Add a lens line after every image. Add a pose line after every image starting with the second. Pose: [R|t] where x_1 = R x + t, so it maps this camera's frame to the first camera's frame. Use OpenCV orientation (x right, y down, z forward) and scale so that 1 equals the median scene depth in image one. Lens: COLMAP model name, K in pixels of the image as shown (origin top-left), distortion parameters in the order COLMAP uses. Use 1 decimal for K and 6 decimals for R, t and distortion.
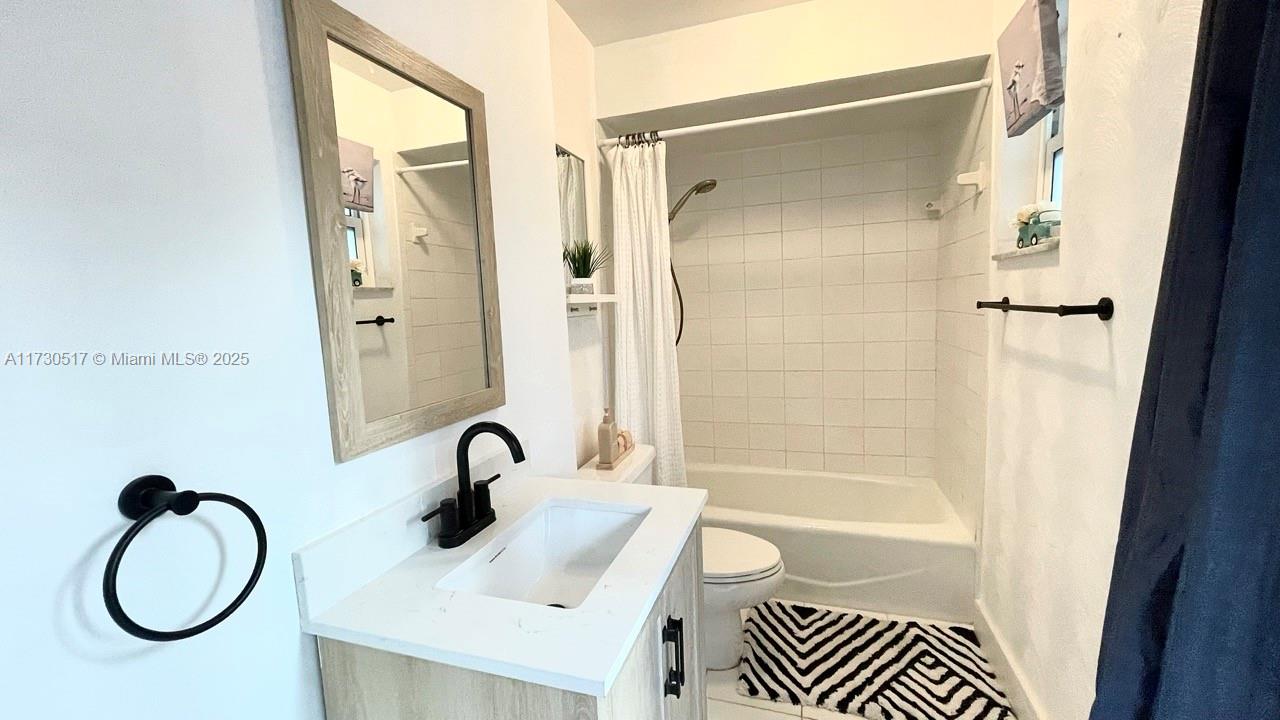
lens RADIAL K [[519.9, 0, 637.8], [0, 519.9, 362.1], [0, 0, 1]] dist [-0.004326, 0.002134]
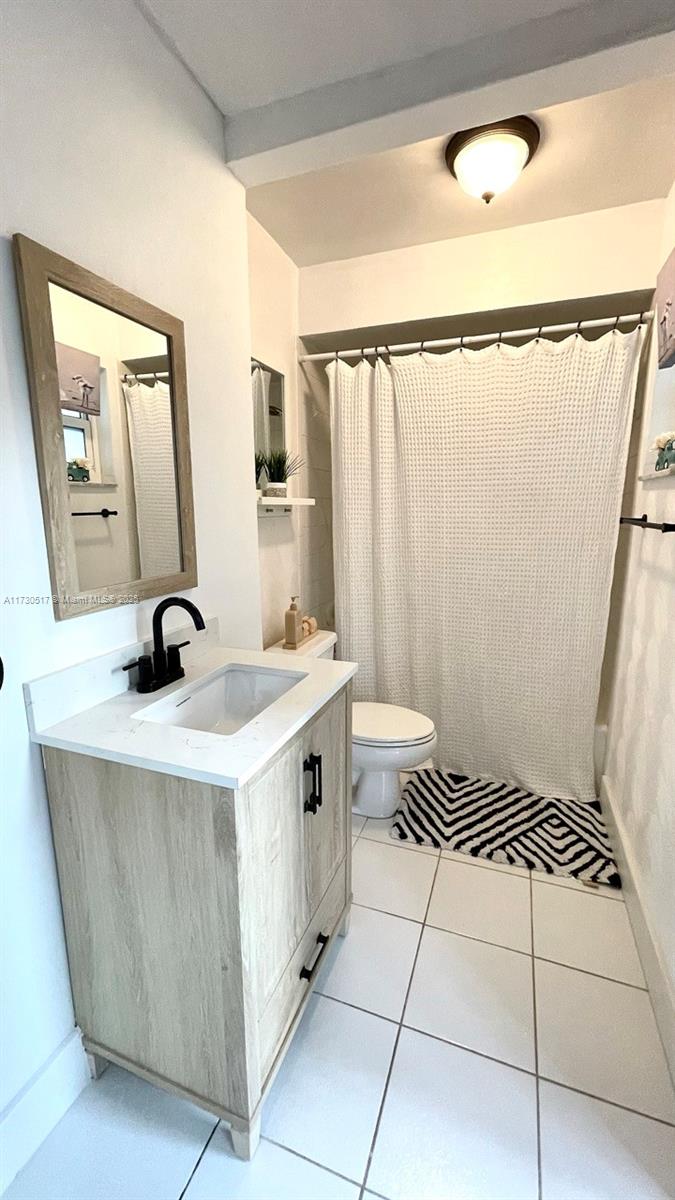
lens RADIAL K [[487.4, 0, 334.3], [0, 487.4, 600.8], [0, 0, 1]] dist [-0.004326, 0.002134]
pose [[0.998363, 0.046826, -0.032853, 0.073016], [-0.044141, 0.995961, 0.078185, 0.008121], [0.036381, -0.076607, 0.996397, -0.090108]]
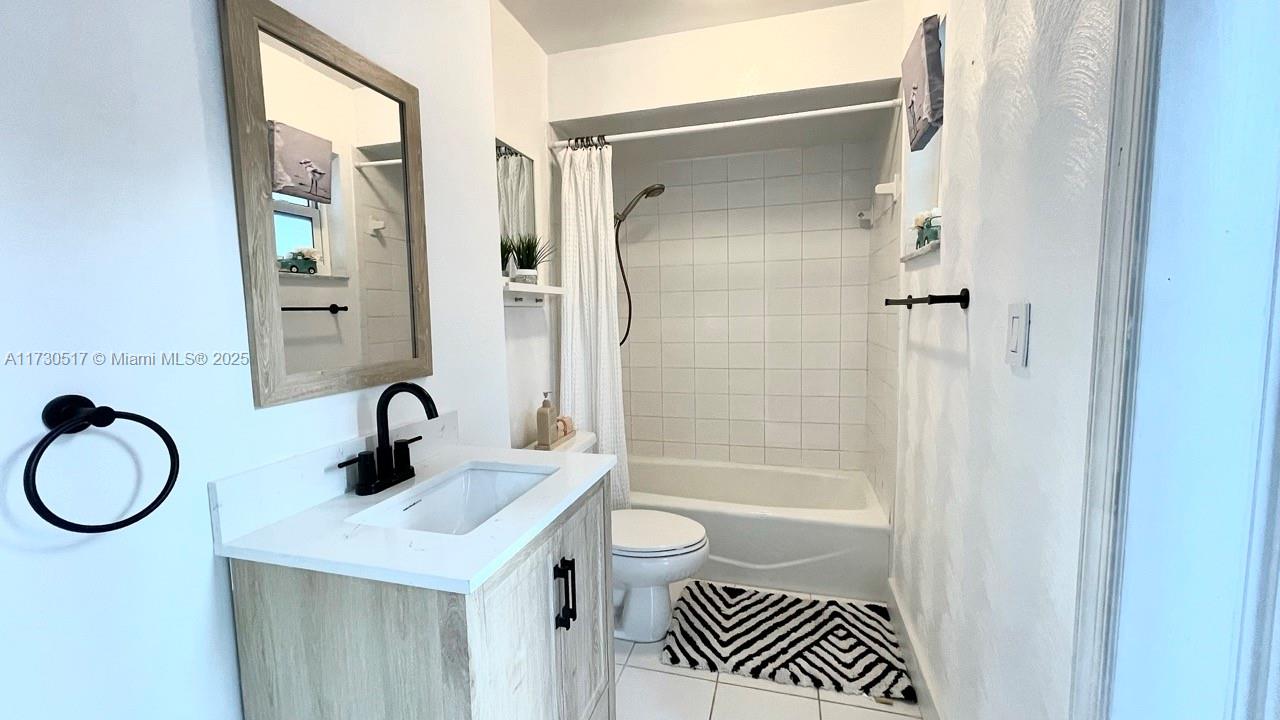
lens RADIAL K [[519.9, 0, 637.8], [0, 519.9, 362.1], [0, 0, 1]] dist [-0.004326, 0.002134]
pose [[0.998853, 0.021328, 0.042868, 0.085981], [-0.020462, 0.999580, -0.020535, 0.047474], [-0.043288, 0.019634, 0.998870, -0.067447]]
